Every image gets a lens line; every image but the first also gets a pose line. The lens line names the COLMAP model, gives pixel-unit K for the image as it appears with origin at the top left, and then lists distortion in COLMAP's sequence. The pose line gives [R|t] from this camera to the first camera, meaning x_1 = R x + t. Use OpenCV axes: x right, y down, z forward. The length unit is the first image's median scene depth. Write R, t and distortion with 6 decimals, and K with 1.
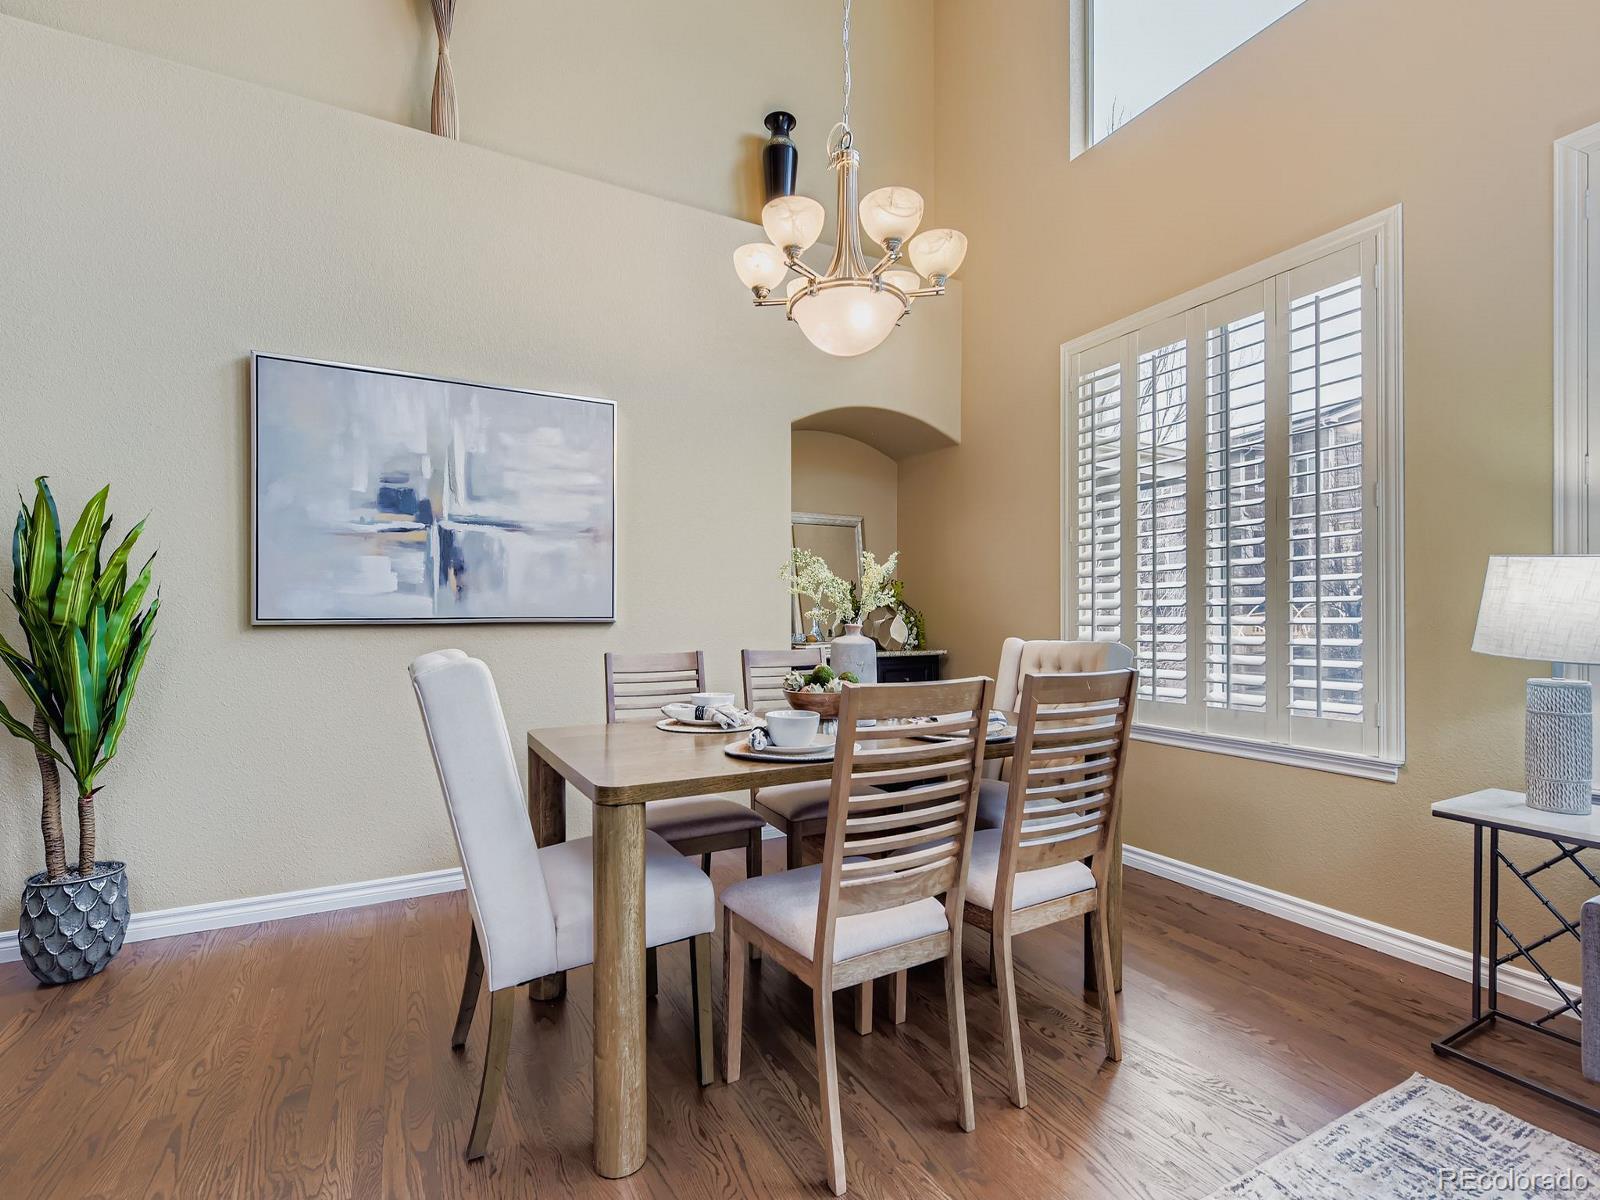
lens RADIAL K [[738.9, 0, 795.4], [0, 738.9, 604.7], [0, 0, 1]] dist [0.001191, -0.000049]
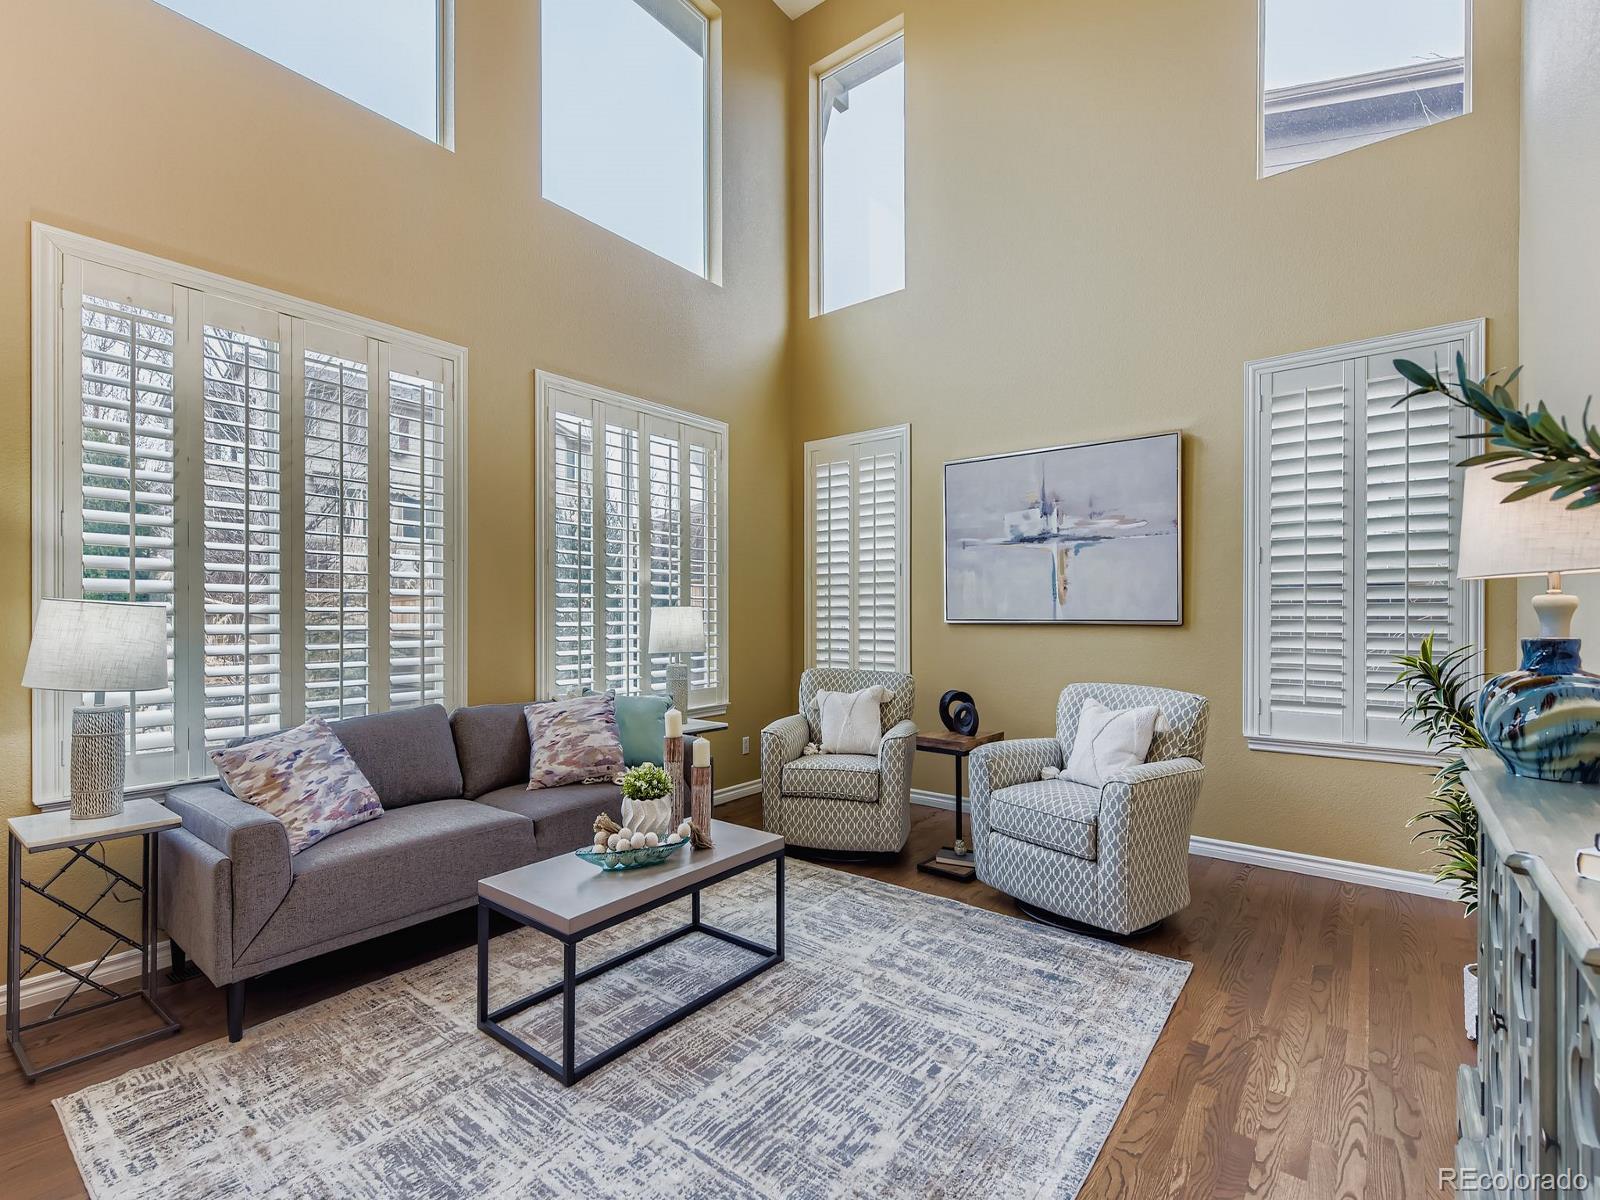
lens RADIAL K [[738.9, 0, 792.5], [0, 738.9, 607.8], [0, 0, 1]] dist [0.001191, -0.000049]
pose [[-0.404806, 0.002774, 0.914398, -0.343623], [-0.011123, 0.999906, -0.007958, -0.040266], [-0.914335, -0.013392, -0.404737, 0.311023]]
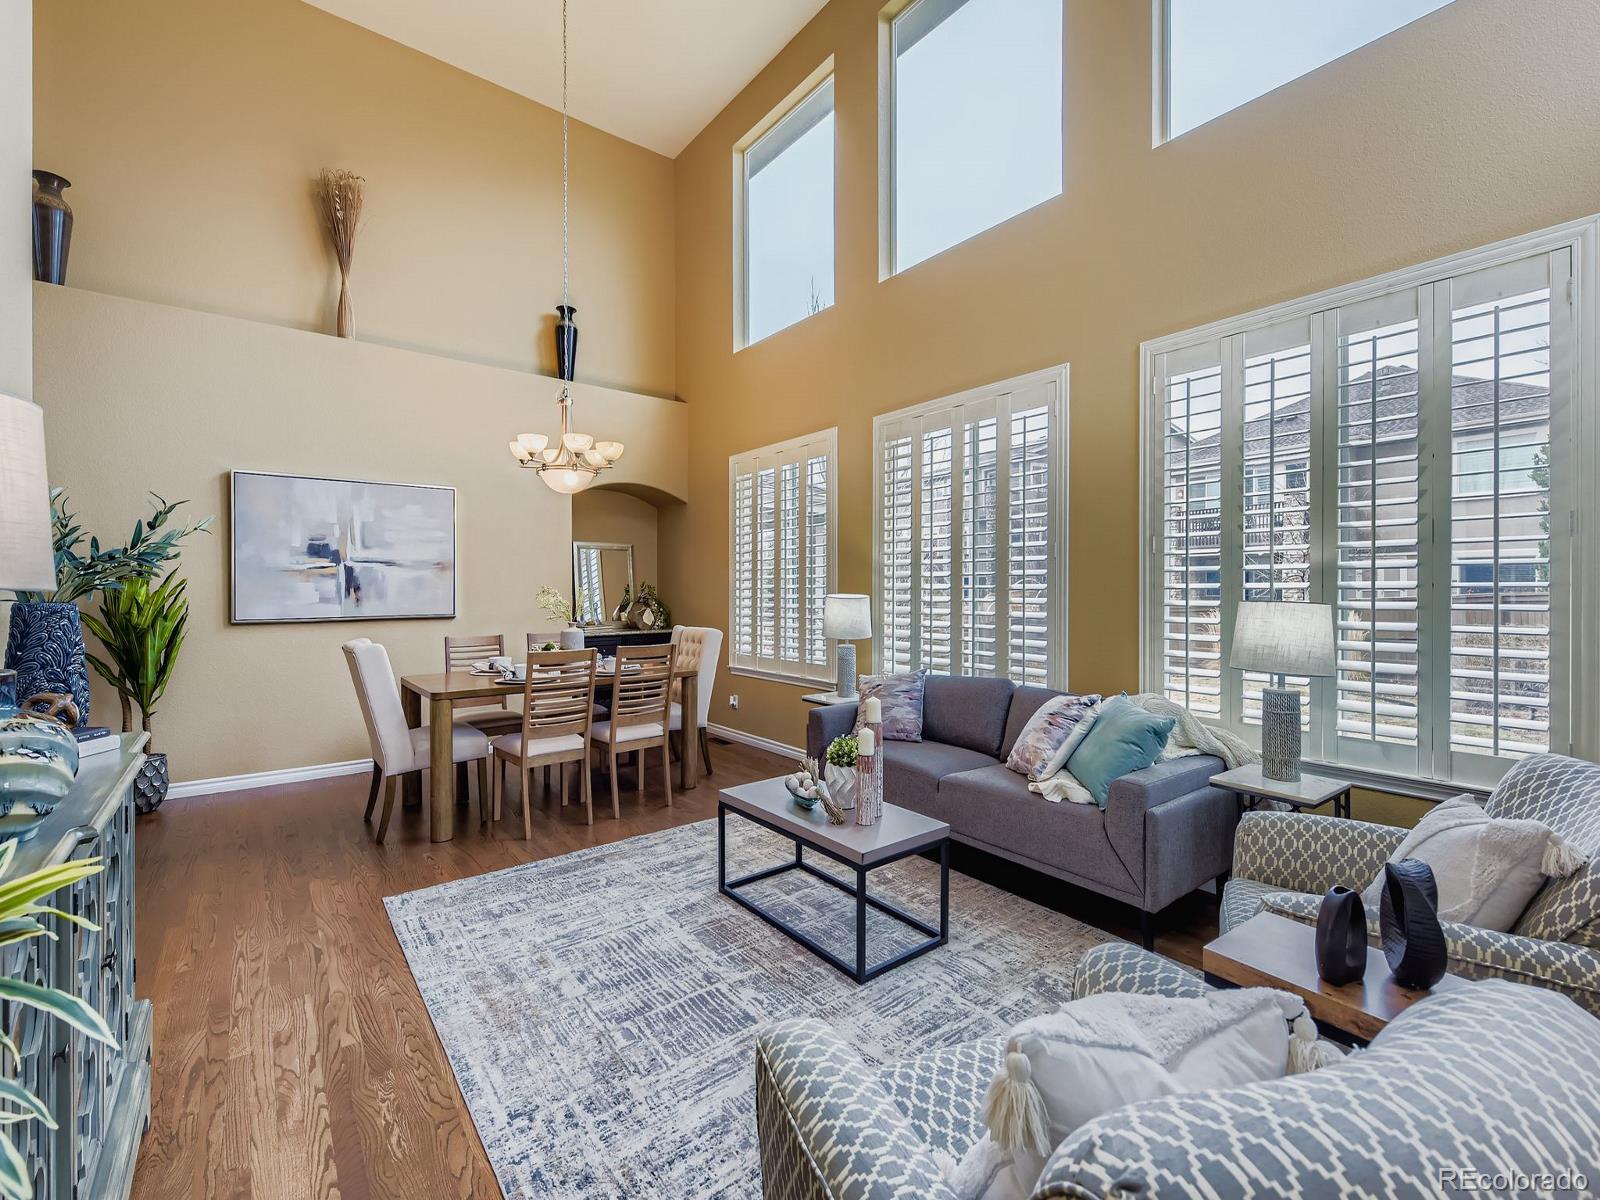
lens RADIAL K [[690.7, 0, 805.7], [0, 690.7, 587.7], [0, 0, 1]] dist [-0.002606, -0.000453]
pose [[0.982466, 0.000694, 0.186441, 0.295926], [-0.003541, 0.999882, 0.014939, -0.083467], [-0.186409, -0.015337, 0.982353, -0.838273]]
